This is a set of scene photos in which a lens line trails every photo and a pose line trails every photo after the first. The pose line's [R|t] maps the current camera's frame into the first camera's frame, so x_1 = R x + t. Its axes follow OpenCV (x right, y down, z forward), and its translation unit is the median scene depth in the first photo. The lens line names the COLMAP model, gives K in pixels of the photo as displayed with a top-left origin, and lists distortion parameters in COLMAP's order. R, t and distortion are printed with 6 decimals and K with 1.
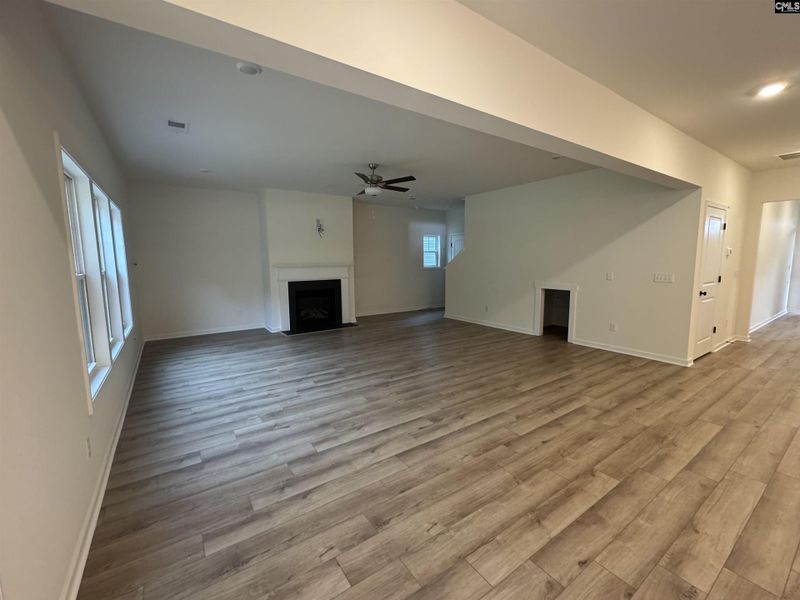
lens RADIAL K [[335.3, 0, 399.4], [0, 335.3, 298.7], [0, 0, 1]] dist [-0.001814, -0.000054]
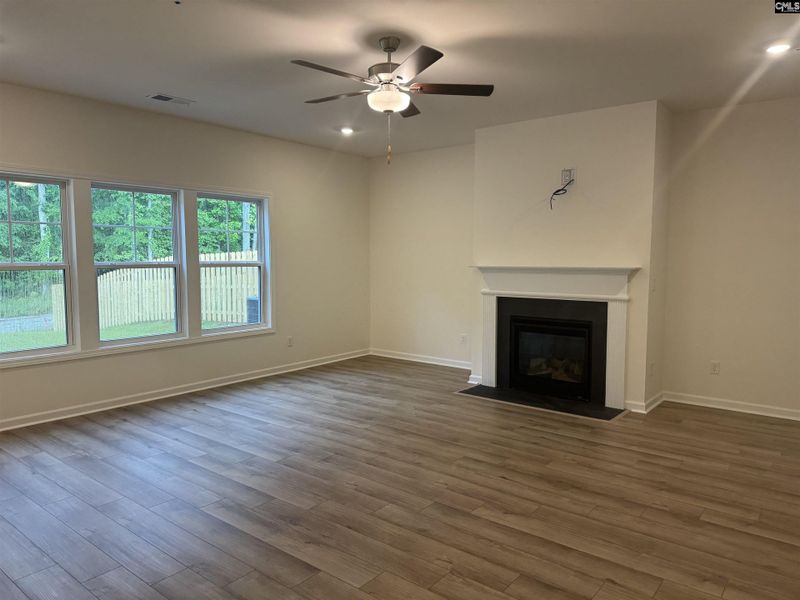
lens RADIAL K [[550.4, 0, 398.7], [0, 550.4, 304.3], [0, 0, 1]] dist [-0.001309, -0.006285]
pose [[0.304985, 0.094290, -0.947678, 0.732131], [-0.117292, 0.991230, 0.060876, -0.117874], [0.945107, 0.092589, 0.313370, 0.934428]]
